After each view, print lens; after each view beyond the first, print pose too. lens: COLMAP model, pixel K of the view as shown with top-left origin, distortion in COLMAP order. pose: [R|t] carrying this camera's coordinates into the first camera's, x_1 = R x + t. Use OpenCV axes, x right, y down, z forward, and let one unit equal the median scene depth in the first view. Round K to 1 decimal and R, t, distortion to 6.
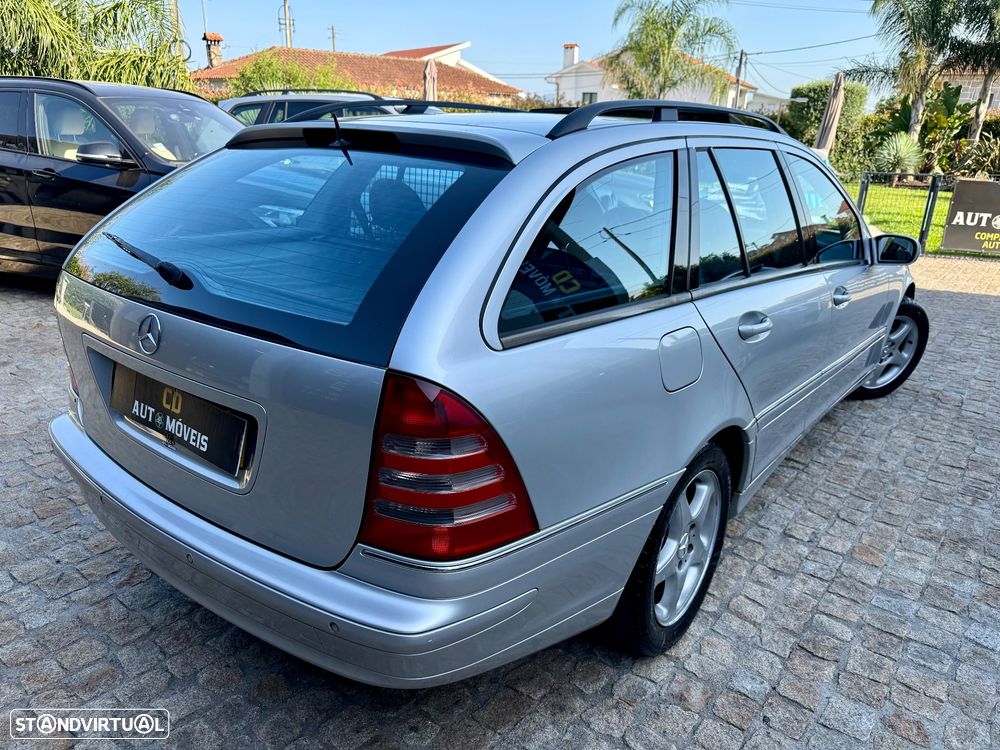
lens RADIAL K [[713.3, 0, 497.6], [0, 713.3, 384.1], [0, 0, 1]] dist [0.027066, -0.036289]
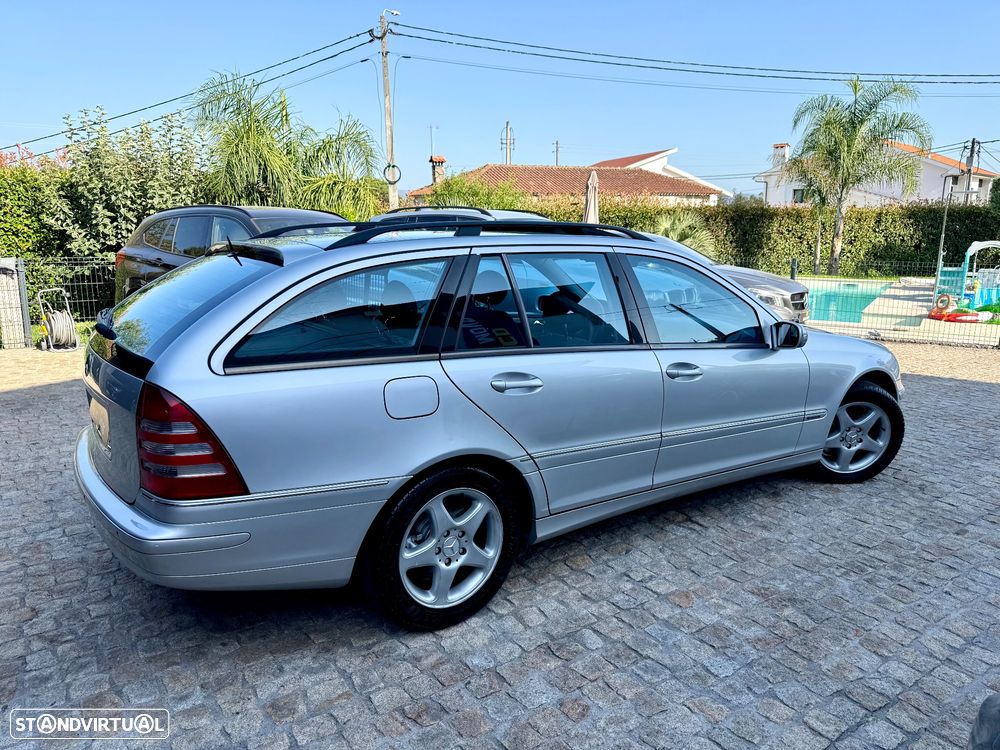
lens RADIAL K [[713.3, 0, 496.6], [0, 713.3, 374.4], [0, 0, 1]] dist [0.027066, -0.036289]
pose [[0.955167, 0.032765, -0.294249, 0.588225], [-0.074391, 0.988533, -0.131408, 0.064403], [0.286569, 0.147406, 0.946652, -0.212871]]
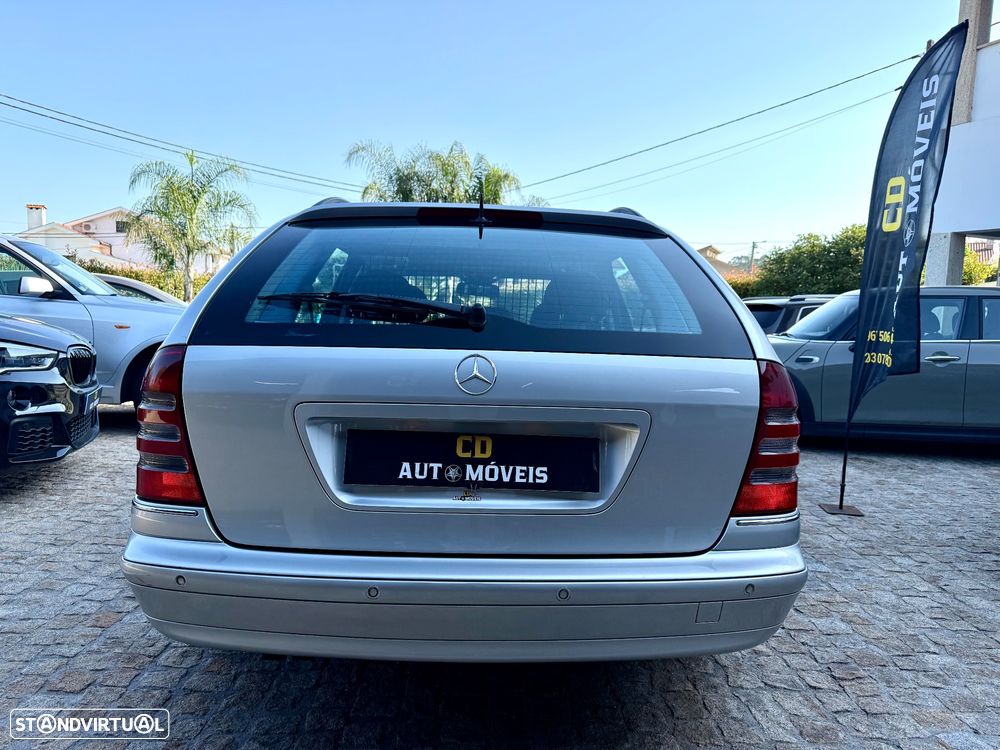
lens RADIAL K [[713.3, 0, 503.7], [0, 713.3, 367.3], [0, 0, 1]] dist [0.027066, -0.036289]
pose [[0.769794, -0.056046, 0.635827, -0.663489], [0.209021, 0.963347, -0.168146, 0.057897], [-0.603098, 0.262339, 0.753294, 0.143125]]
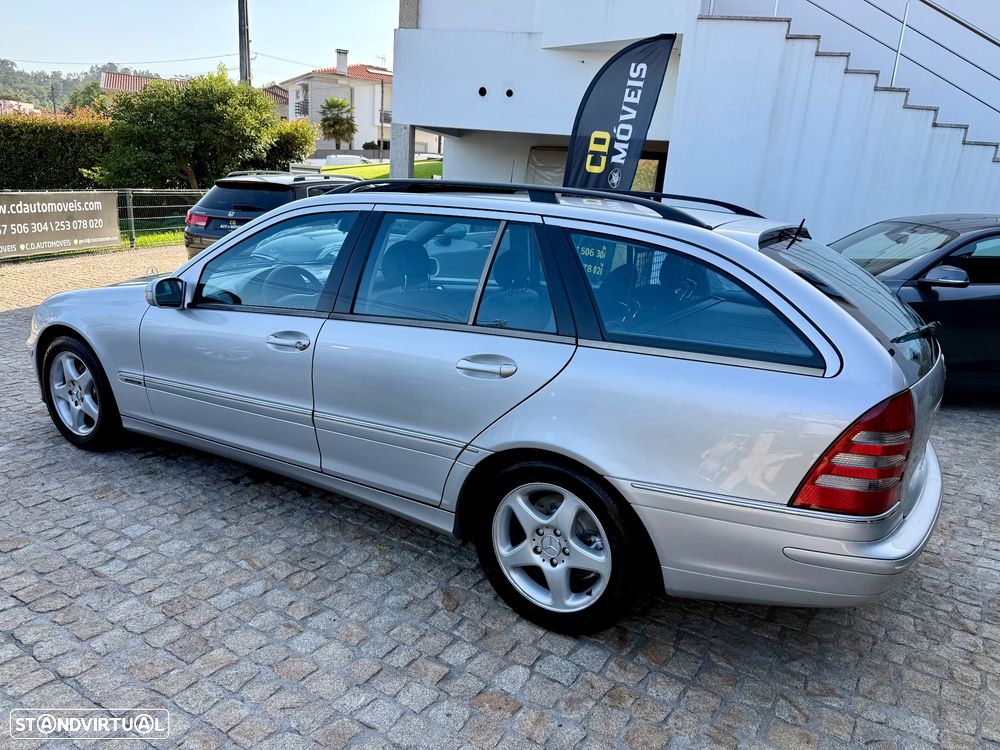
lens RADIAL K [[713.3, 0, 500.1], [0, 713.3, 379.3], [0, 0, 1]] dist [0.027066, -0.036289]
pose [[-0.098154, -0.298915, 0.949219, -1.190453], [0.276446, 0.908095, 0.314550, -0.515008], [-0.956004, 0.293282, -0.006499, 1.221501]]
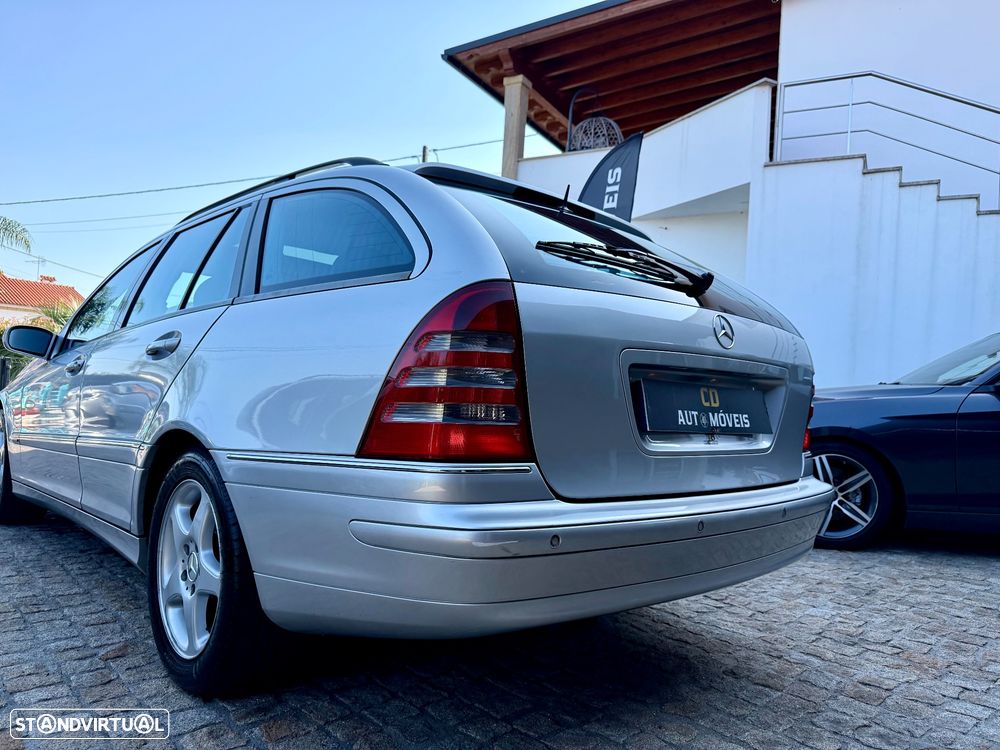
lens RADIAL K [[713.3, 0, 497.6], [0, 713.3, 374.5], [0, 0, 1]] dist [0.027066, -0.036289]
pose [[0.175987, 0.002778, 0.984389, -1.021737], [0.293337, 0.954418, -0.055136, -0.029061], [-0.939671, 0.298461, 0.167151, 0.715989]]
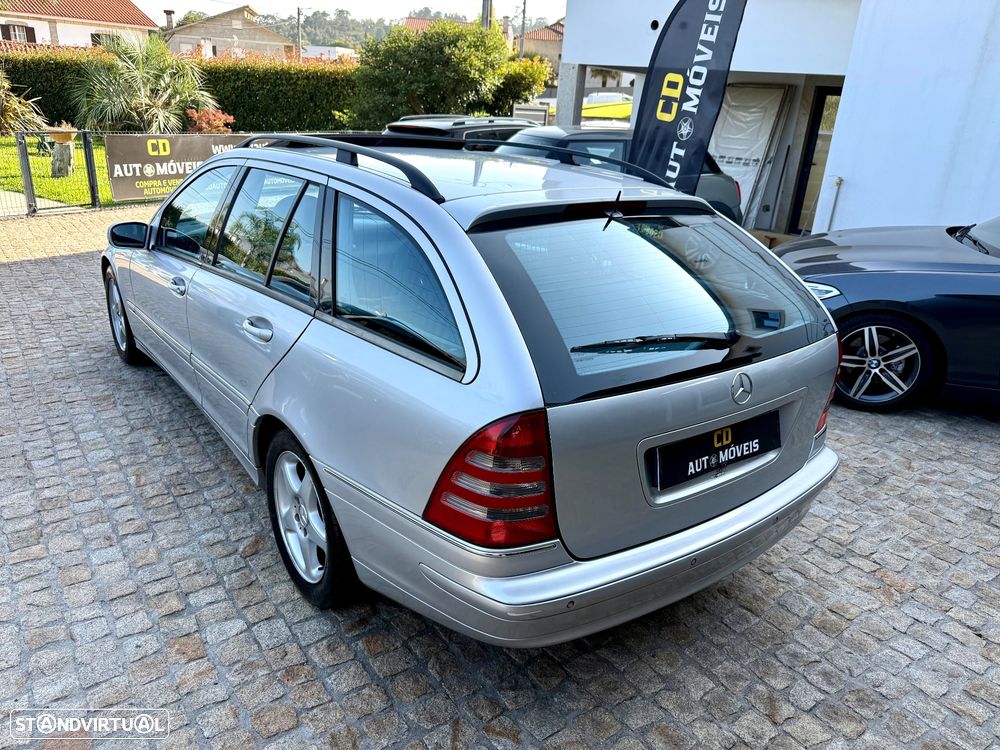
lens RADIAL K [[713.3, 0, 493.0], [0, 713.3, 375.4], [0, 0, 1]] dist [0.027066, -0.036289]
pose [[0.279052, -0.356872, 0.891500, -1.066668], [0.282463, 0.917812, 0.278990, -0.351193], [-0.917793, 0.173963, 0.356920, 0.581132]]
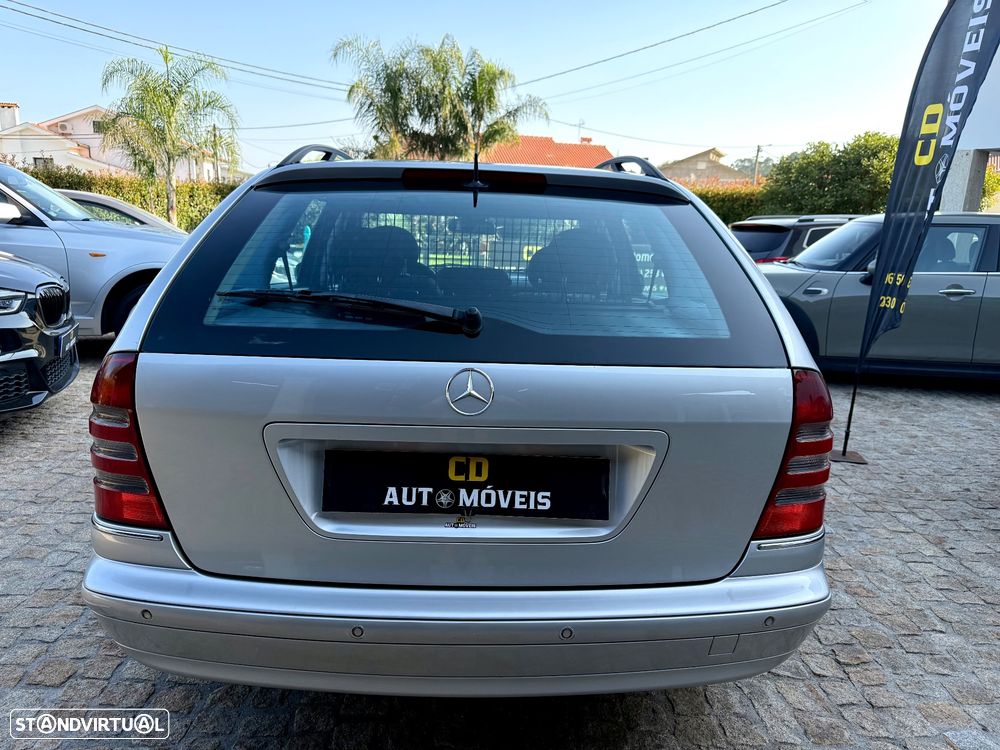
lens RADIAL K [[713.3, 0, 496.9], [0, 713.3, 378.5], [0, 0, 1]] dist [0.027066, -0.036289]
pose [[0.770423, -0.143987, 0.621060, -0.607871], [0.204900, 0.978401, -0.027345, -0.034017], [-0.603708, 0.148322, 0.783286, 0.188802]]
